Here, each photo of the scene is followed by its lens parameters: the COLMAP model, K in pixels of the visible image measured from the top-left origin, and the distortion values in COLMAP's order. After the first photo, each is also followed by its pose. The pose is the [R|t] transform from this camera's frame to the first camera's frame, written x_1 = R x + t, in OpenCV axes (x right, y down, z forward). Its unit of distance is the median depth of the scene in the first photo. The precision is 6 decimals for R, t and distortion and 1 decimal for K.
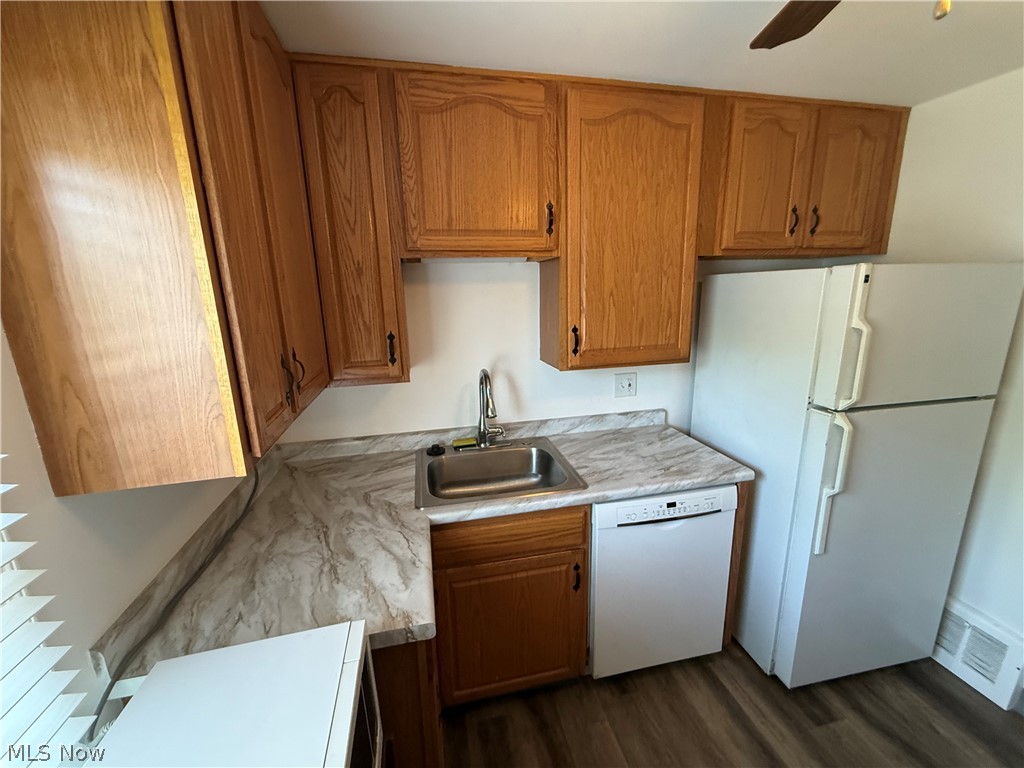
lens RADIAL K [[406.1, 0, 514.2], [0, 406.1, 383.5], [0, 0, 1]] dist [0.000225, -0.001006]
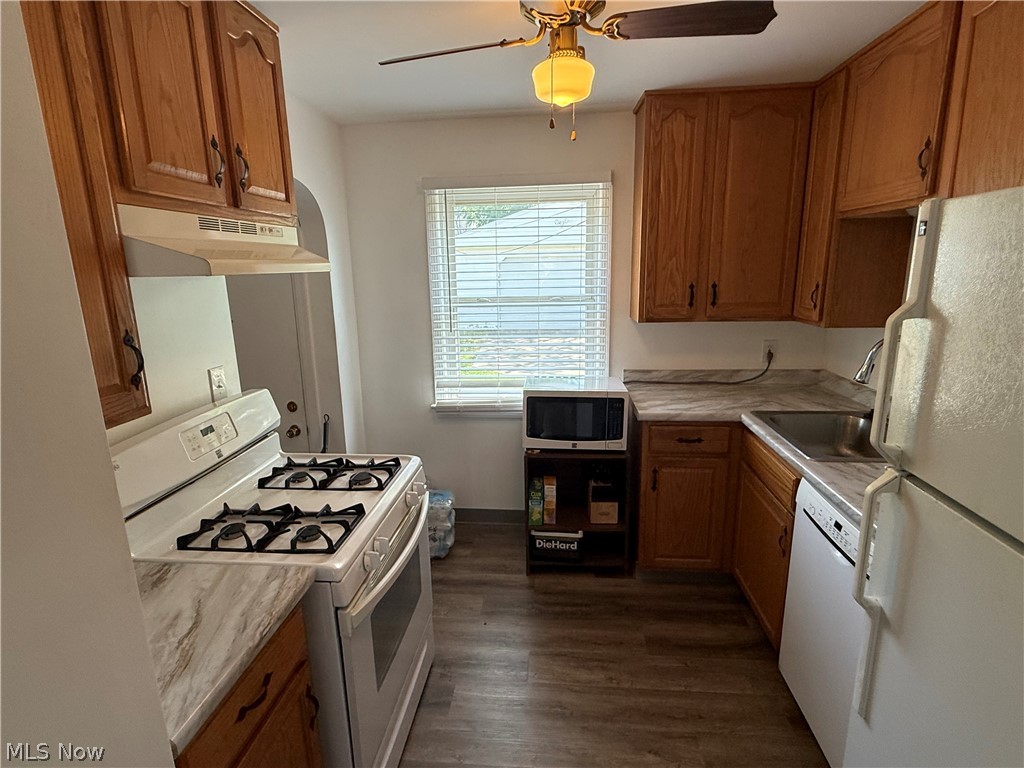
lens RADIAL K [[518.1, 0, 511.6], [0, 518.1, 383.8], [0, 0, 1]] dist [-0.002230, 0.000577]
pose [[-0.325420, 0.237509, -0.915255, 1.700843], [-0.158137, 0.940638, 0.300322, -0.196009], [0.932252, 0.242467, -0.268543, 0.739348]]
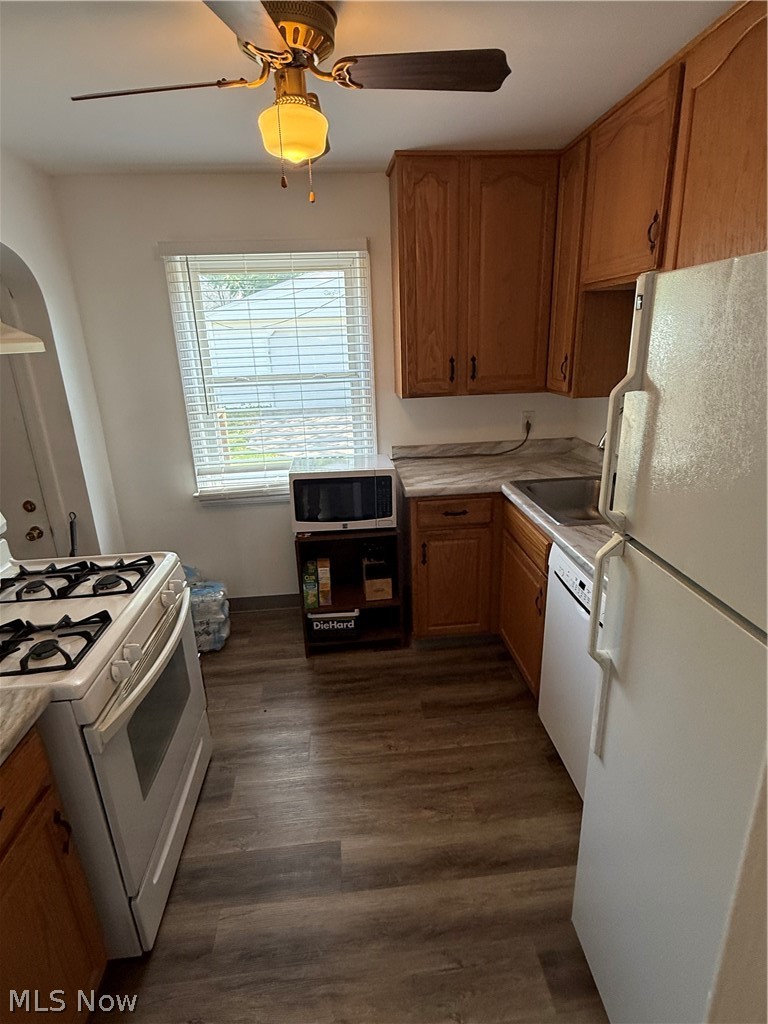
lens RADIAL K [[518.1, 0, 388.6], [0, 518.1, 509.0], [0, 0, 1]] dist [-0.002230, 0.000577]
pose [[-0.141335, 0.337810, -0.930542, 1.663558], [-0.159879, 0.919850, 0.358211, -0.205300], [0.976966, 0.199402, -0.075998, 0.774460]]
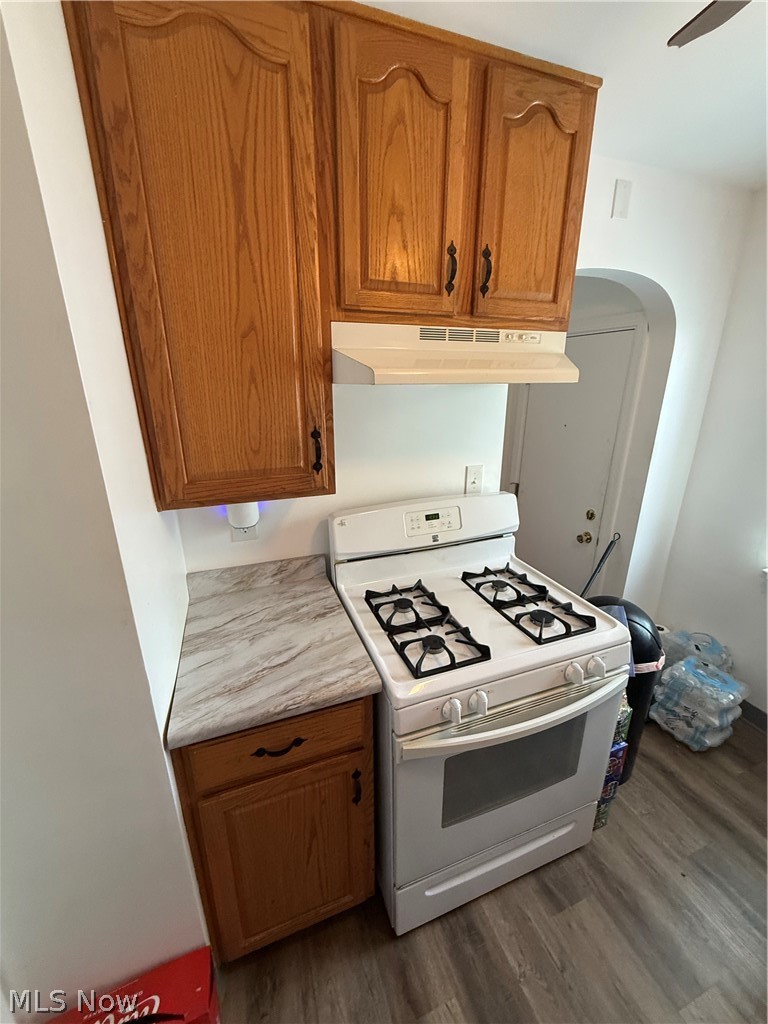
lens RADIAL K [[406.1, 0, 384.4], [0, 406.1, 509.6], [0, 0, 1]] dist [0.000225, -0.001006]
pose [[-0.992727, 0.058921, -0.104985, 1.249506], [0.000548, 0.874250, 0.485475, -0.186427], [0.120388, 0.481887, -0.867924, 0.734253]]
